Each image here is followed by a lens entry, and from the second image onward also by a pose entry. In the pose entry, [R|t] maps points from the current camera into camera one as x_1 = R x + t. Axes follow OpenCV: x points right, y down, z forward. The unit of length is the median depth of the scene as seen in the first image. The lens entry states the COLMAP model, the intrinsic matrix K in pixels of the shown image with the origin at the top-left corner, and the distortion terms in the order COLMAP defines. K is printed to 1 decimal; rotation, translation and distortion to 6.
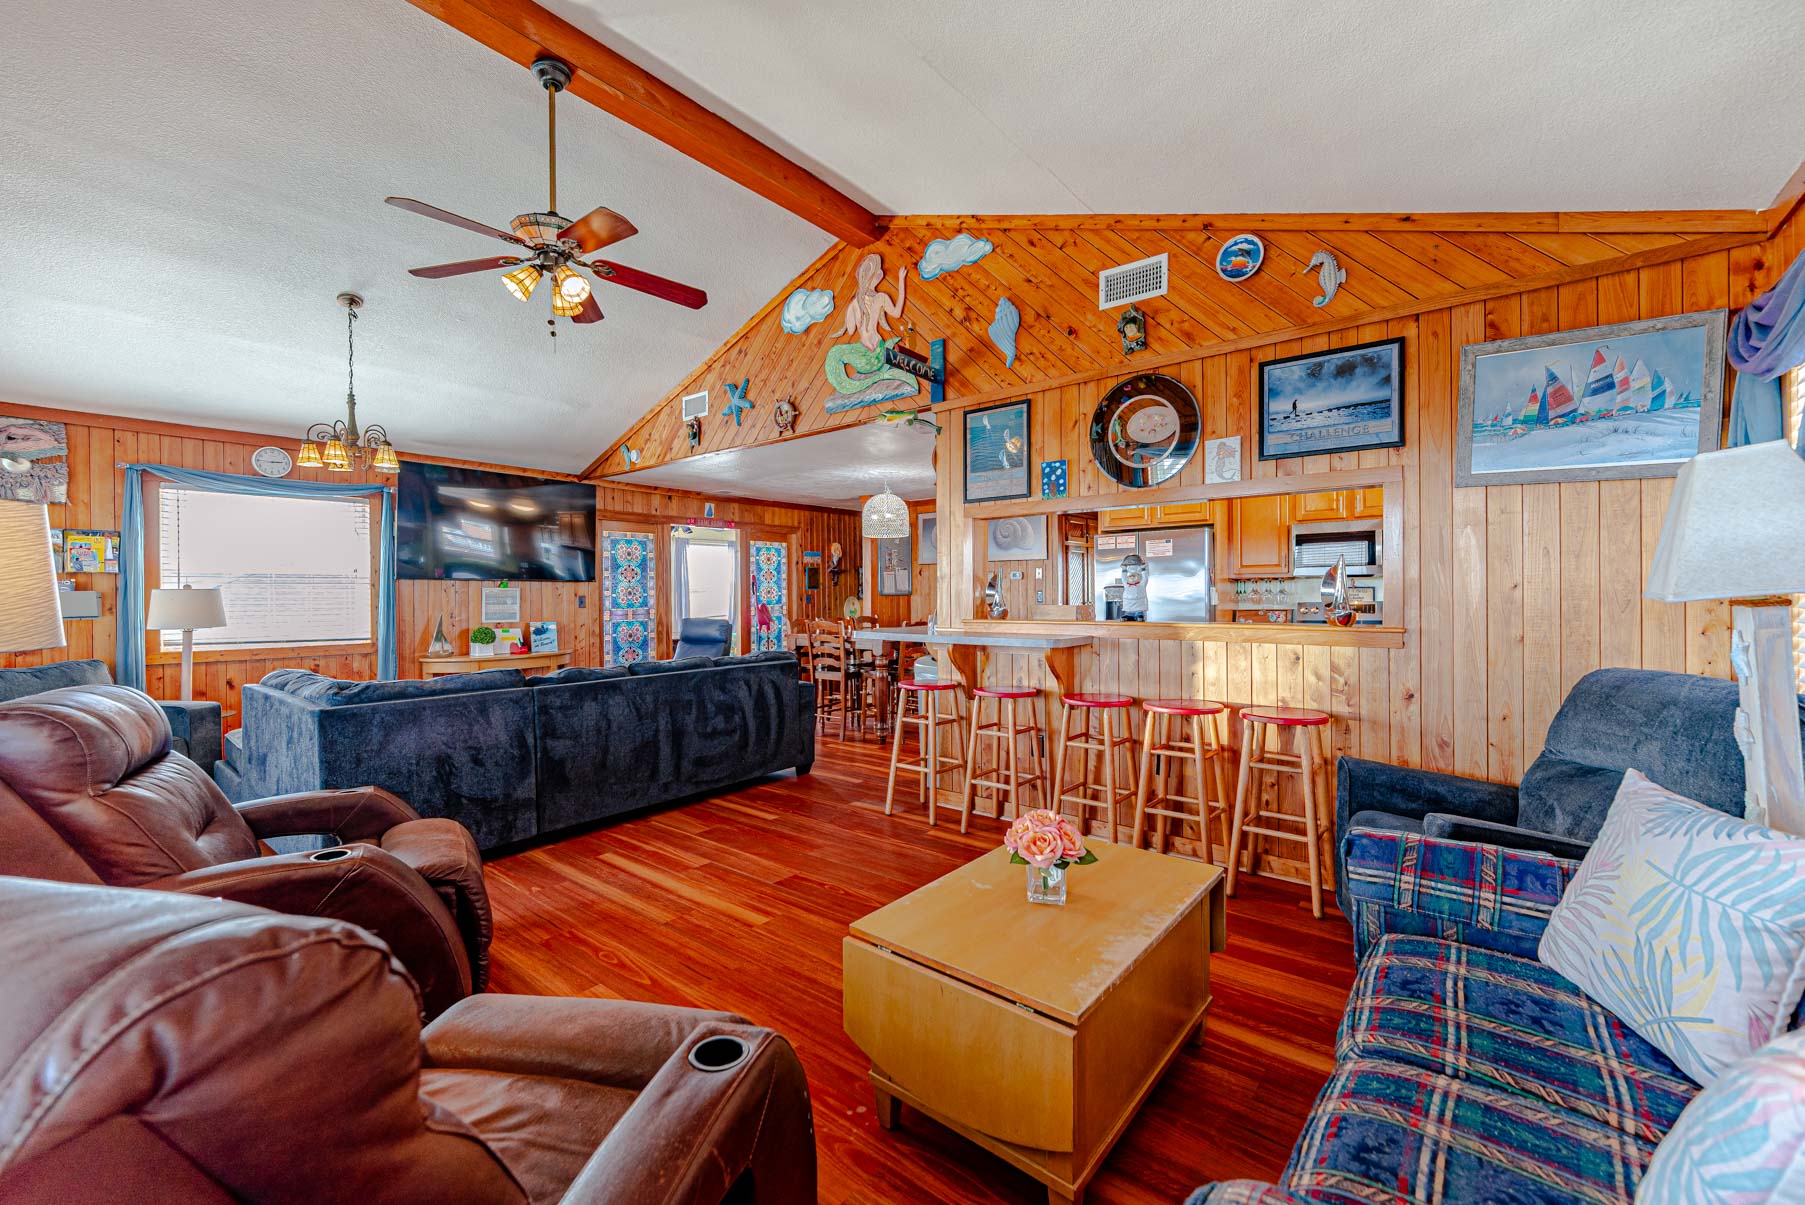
lens RADIAL K [[724.6, 0, 907.4], [0, 724.6, 595.3], [0, 0, 1]] dist [0.001082, 0.000606]
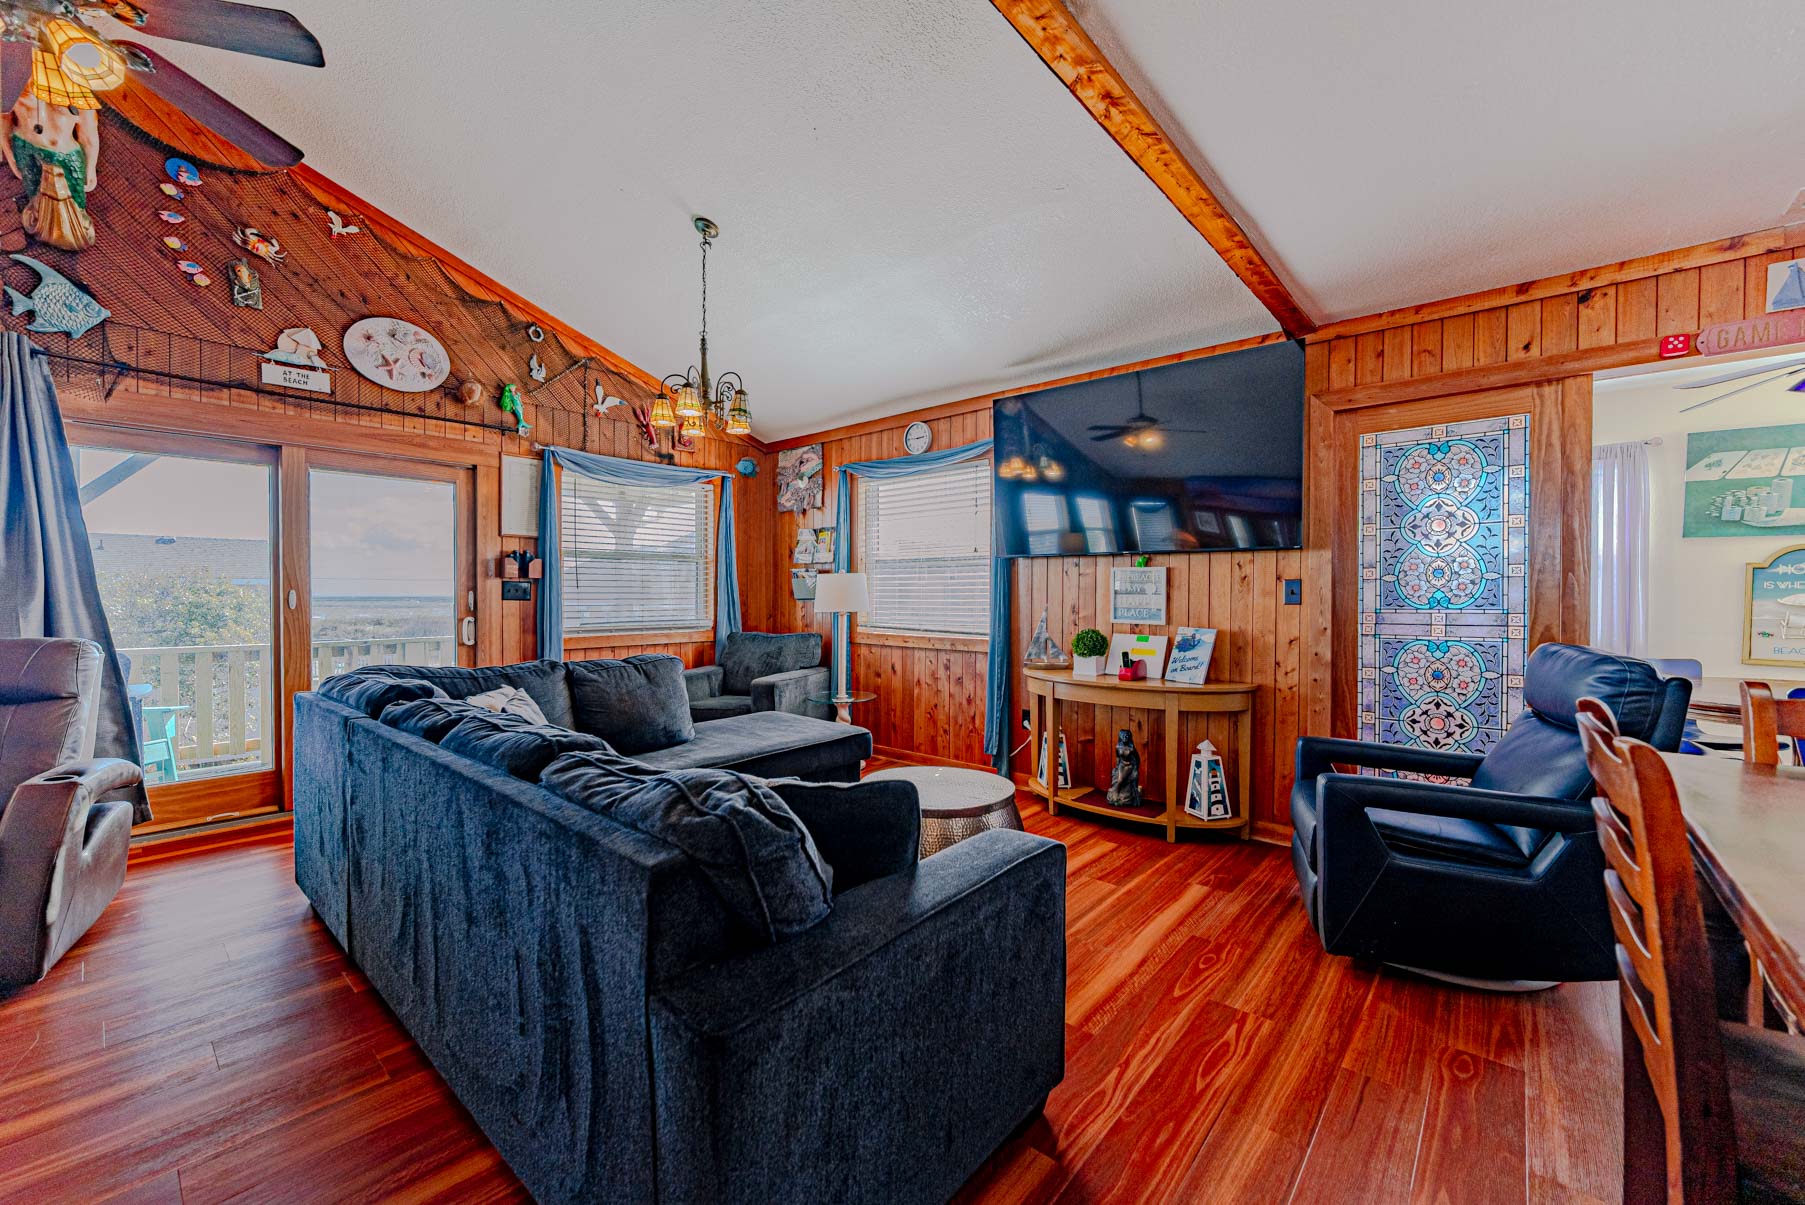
lens RADIAL K [[710.6, 0, 902.5], [0, 710.6, 602.5], [0, 0, 1]] dist [0.001344, 0.000497]
pose [[-0.039060, 0.019445, -0.999048, 0.048560], [-0.004369, 0.999798, 0.019631, 0.011158], [0.999227, 0.005132, -0.038968, 1.058485]]
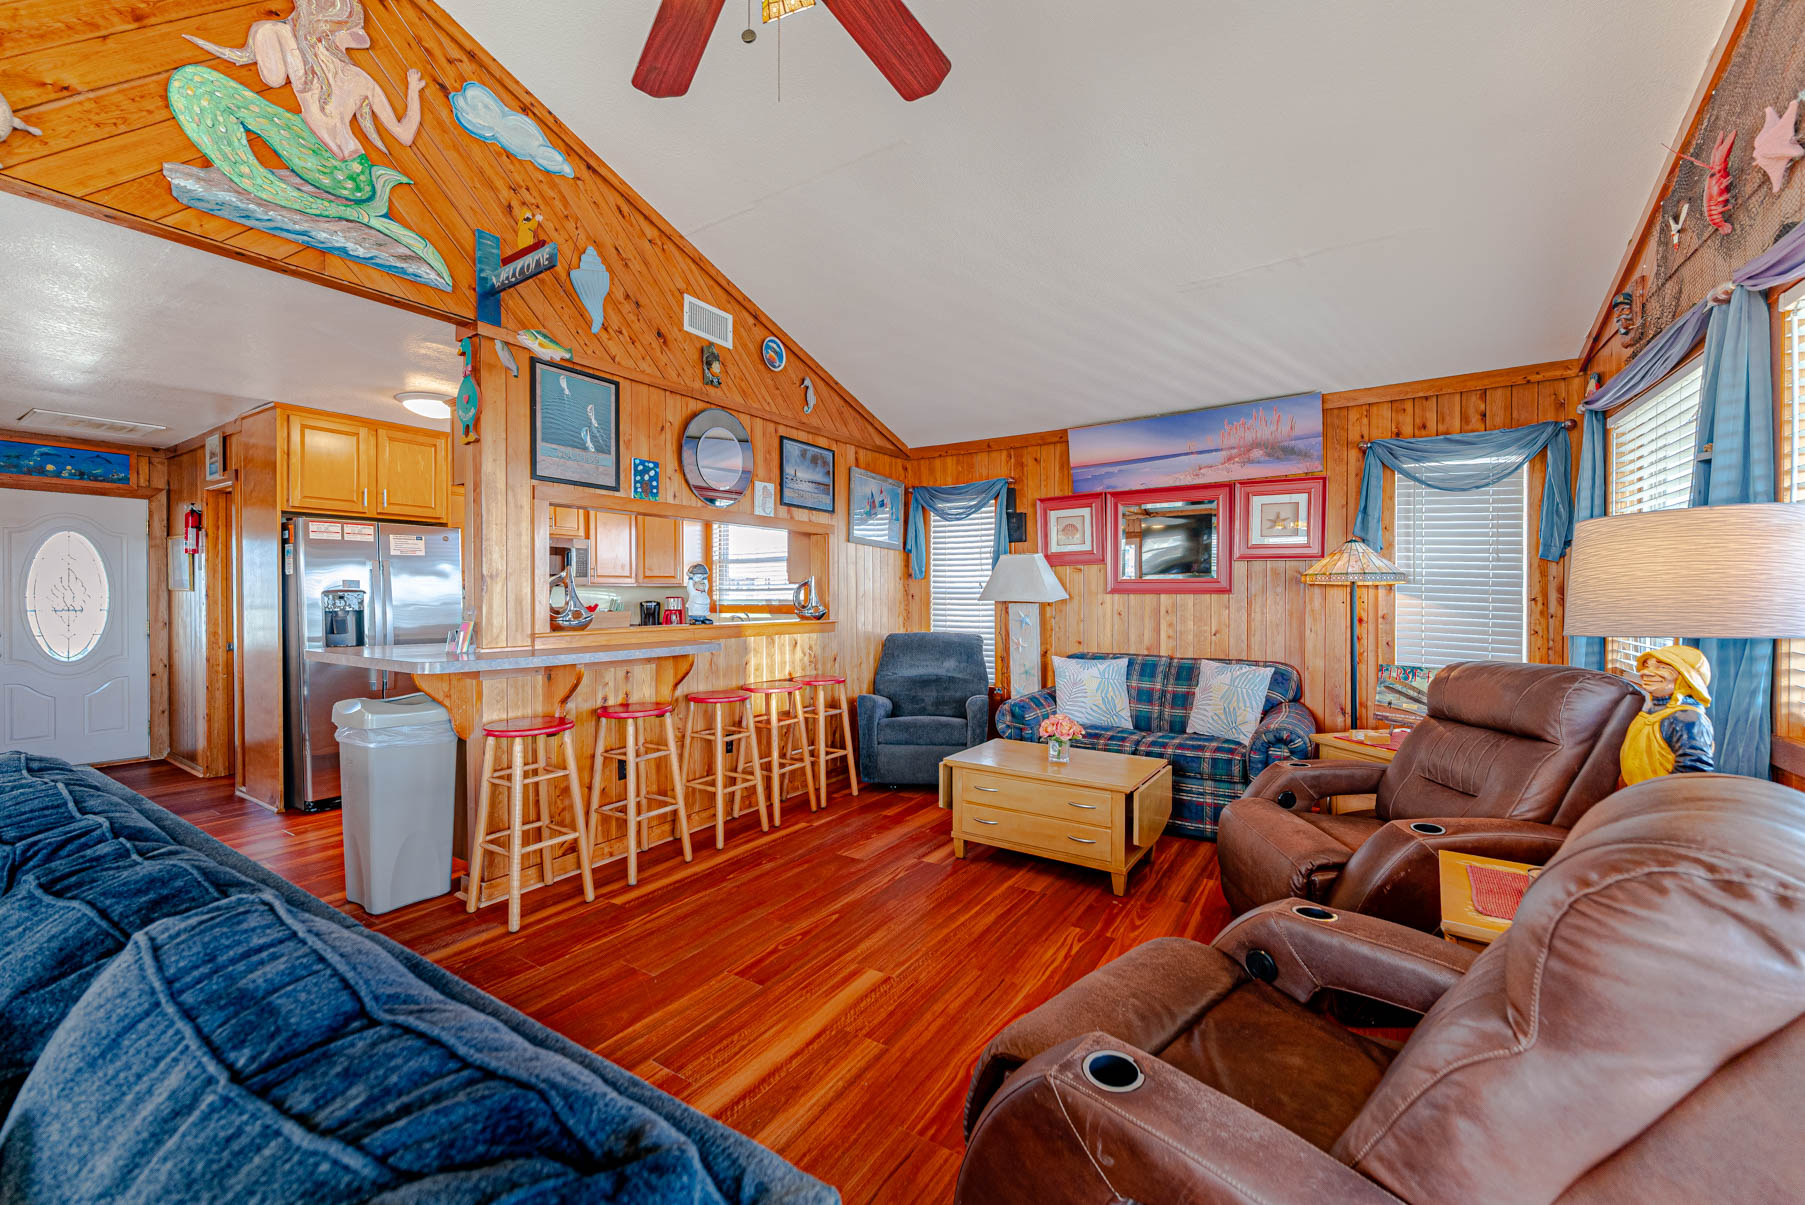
lens RADIAL K [[710.6, 0, 902.5], [0, 710.6, 602.5], [0, 0, 1]] dist [0.001344, 0.000497]
pose [[-0.098692, -0.000522, 0.995118, -0.578393], [0.003634, 0.999993, 0.000885, 0.001720], [-0.995111, 0.003704, -0.098689, 0.576674]]
